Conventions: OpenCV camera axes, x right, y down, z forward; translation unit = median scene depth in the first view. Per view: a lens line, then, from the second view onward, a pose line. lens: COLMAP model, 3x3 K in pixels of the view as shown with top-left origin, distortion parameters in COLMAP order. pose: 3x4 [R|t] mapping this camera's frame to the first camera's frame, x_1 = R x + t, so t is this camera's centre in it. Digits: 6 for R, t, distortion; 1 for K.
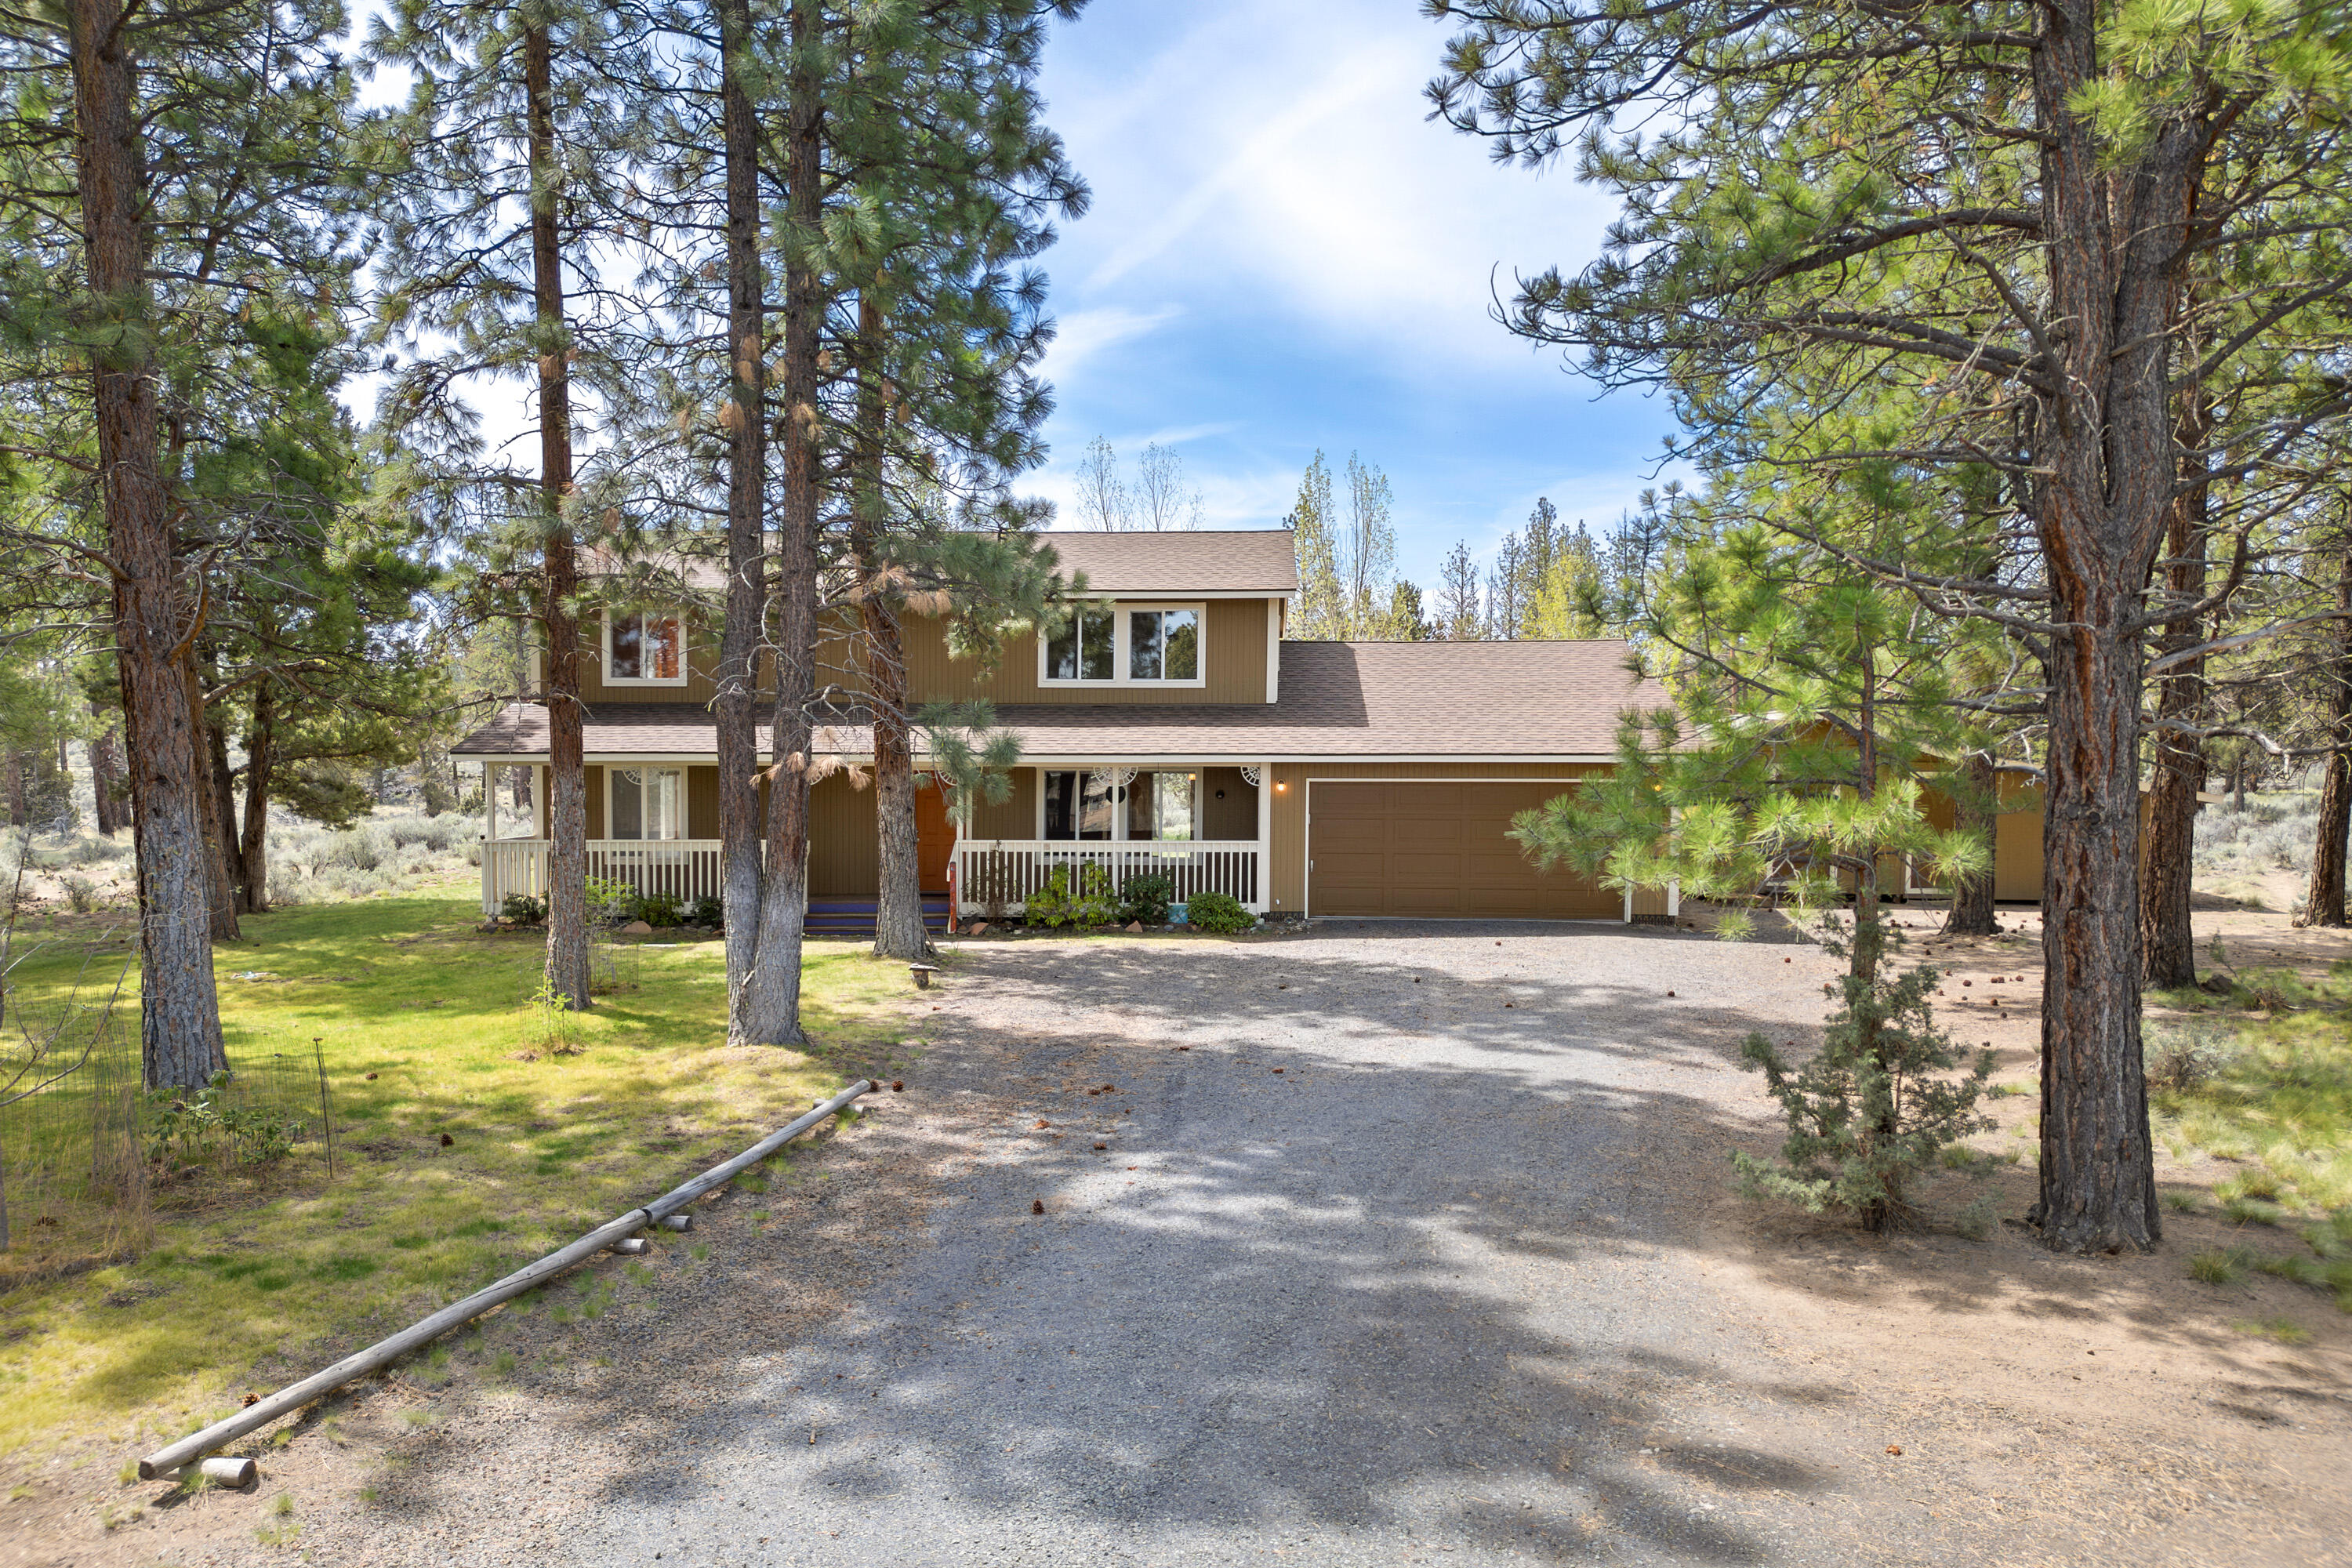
lens RADIAL K [[1745.3, 0, 1287.4], [0, 1745.3, 788.2], [0, 0, 1]] dist [0.076601, -0.042078]
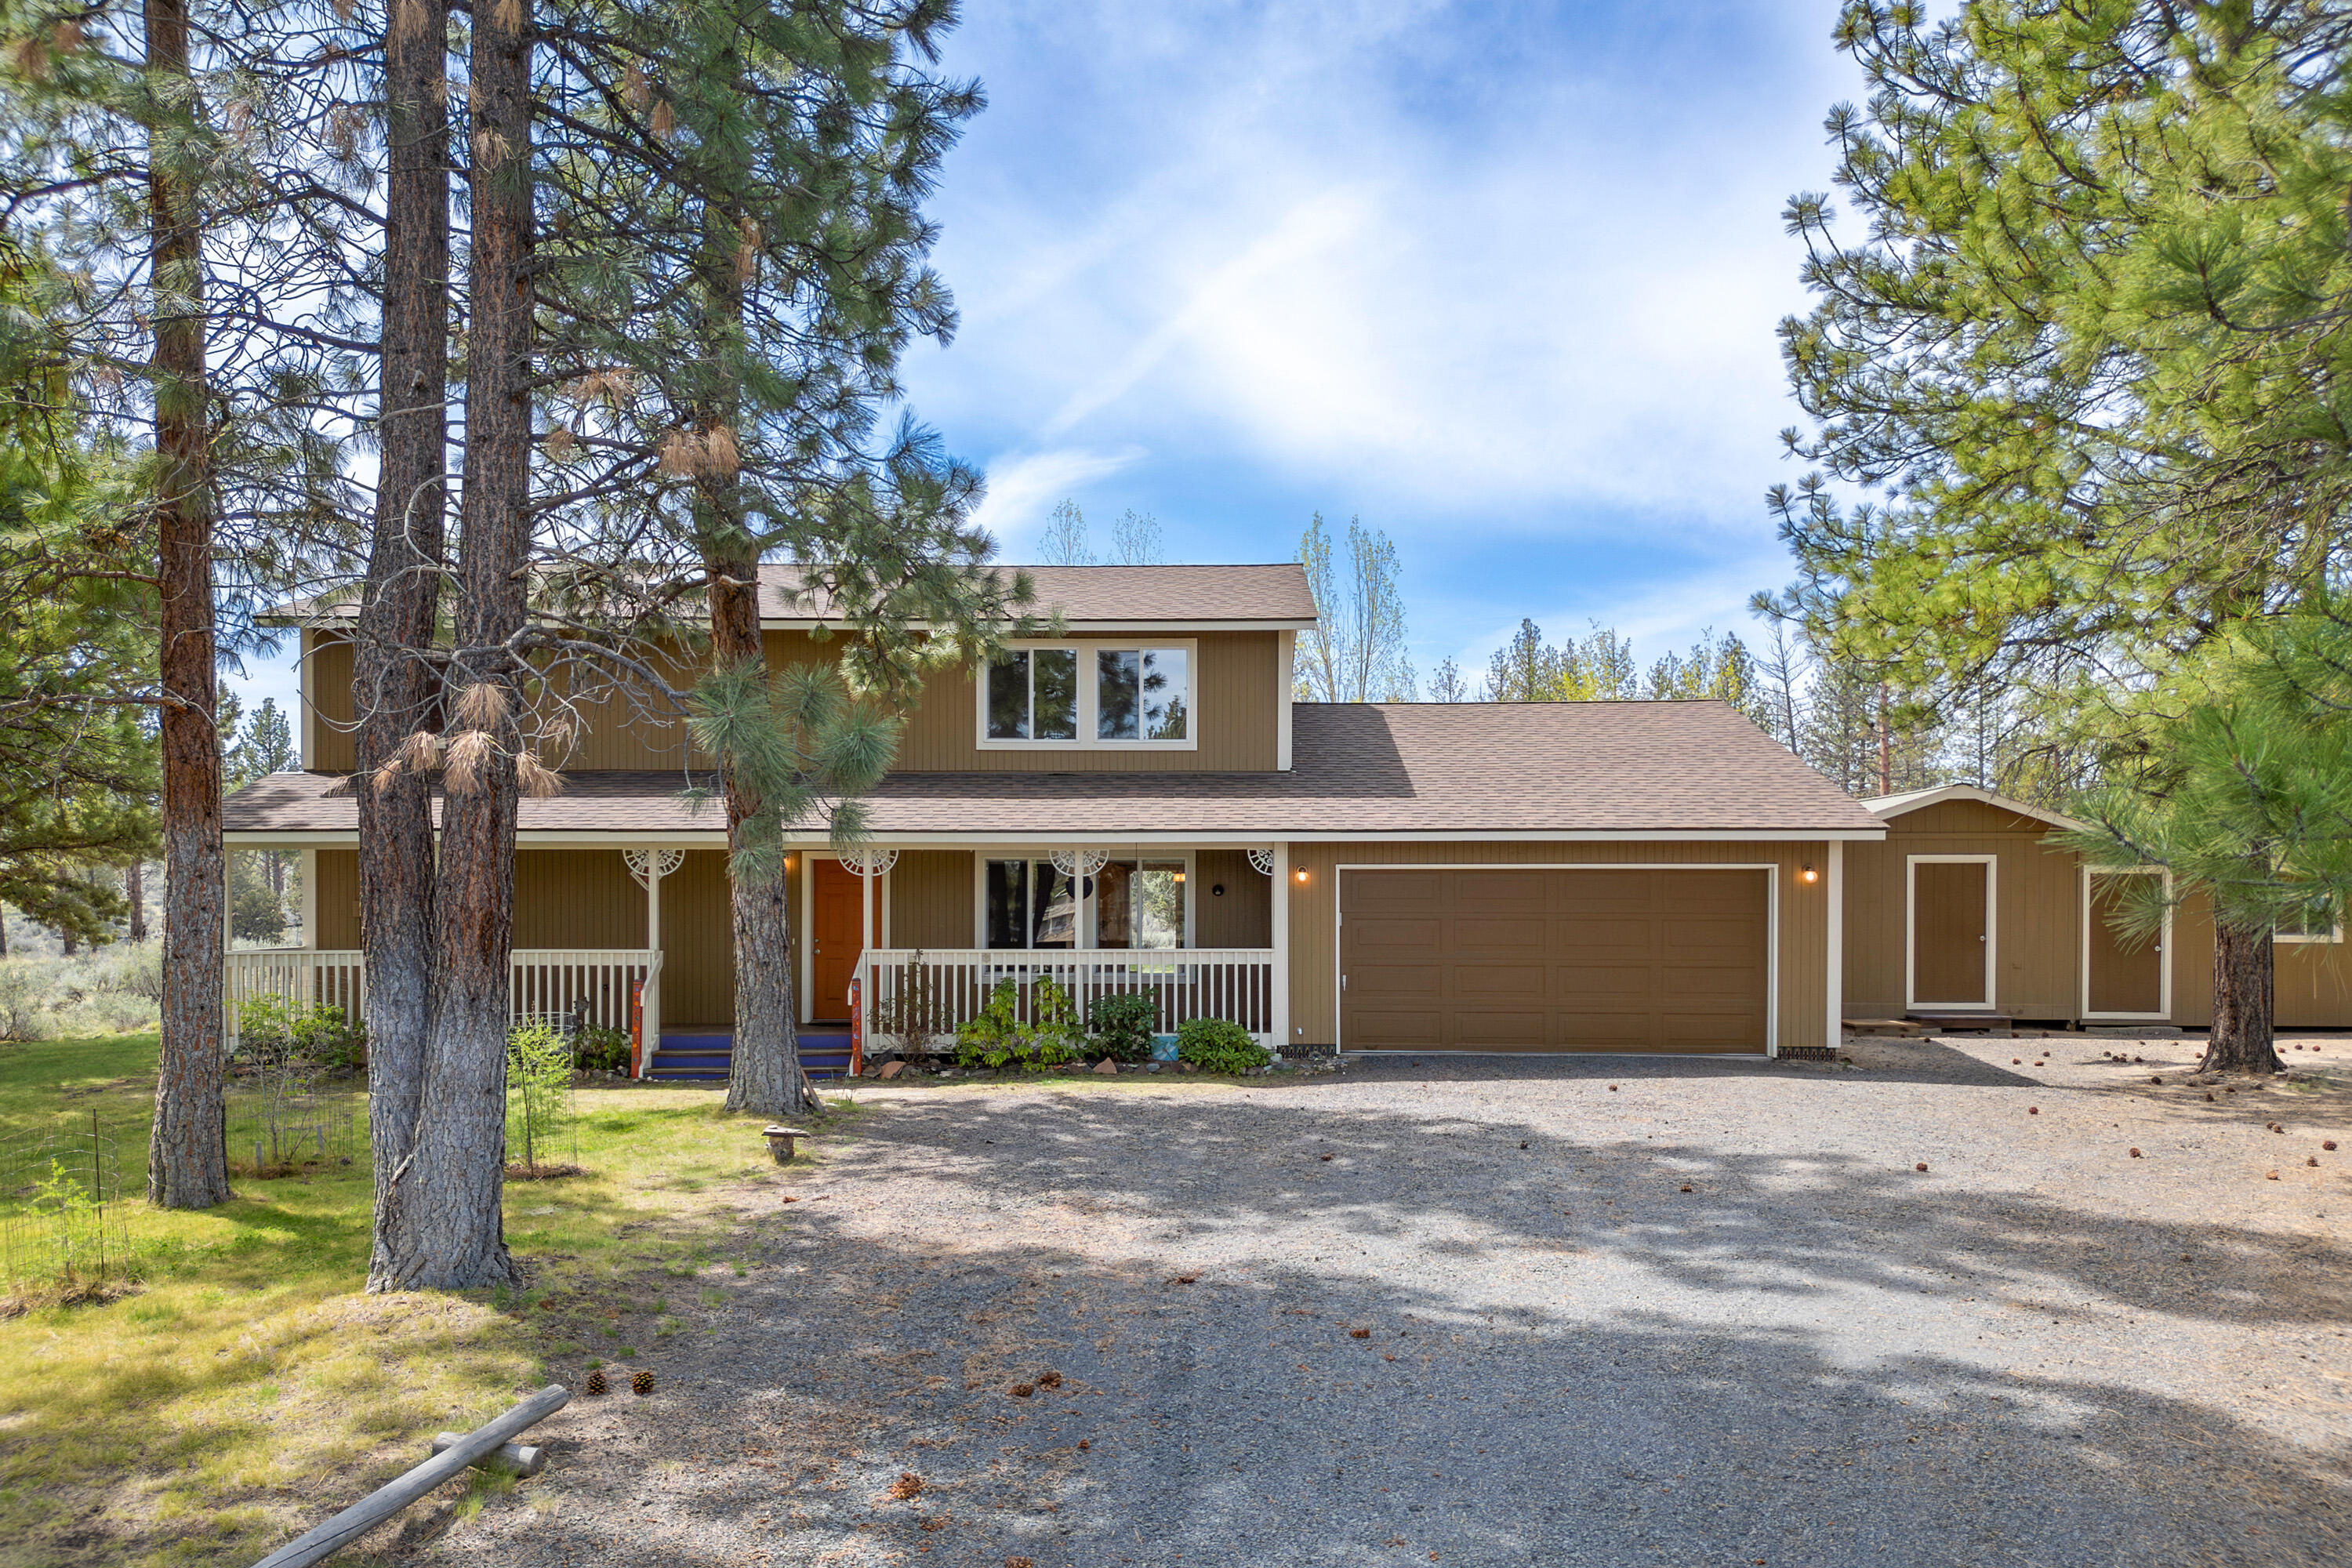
lens RADIAL K [[1634.8, 0, 1177.7], [0, 1634.8, 933.8], [0, 0, 1]] dist [0.055504, -0.002437]
pose [[0.998857, -0.008066, -0.047114, -0.024616], [0.008158, 0.999965, 0.001774, 0.022967], [0.047098, -0.002156, 0.998888, 0.317316]]
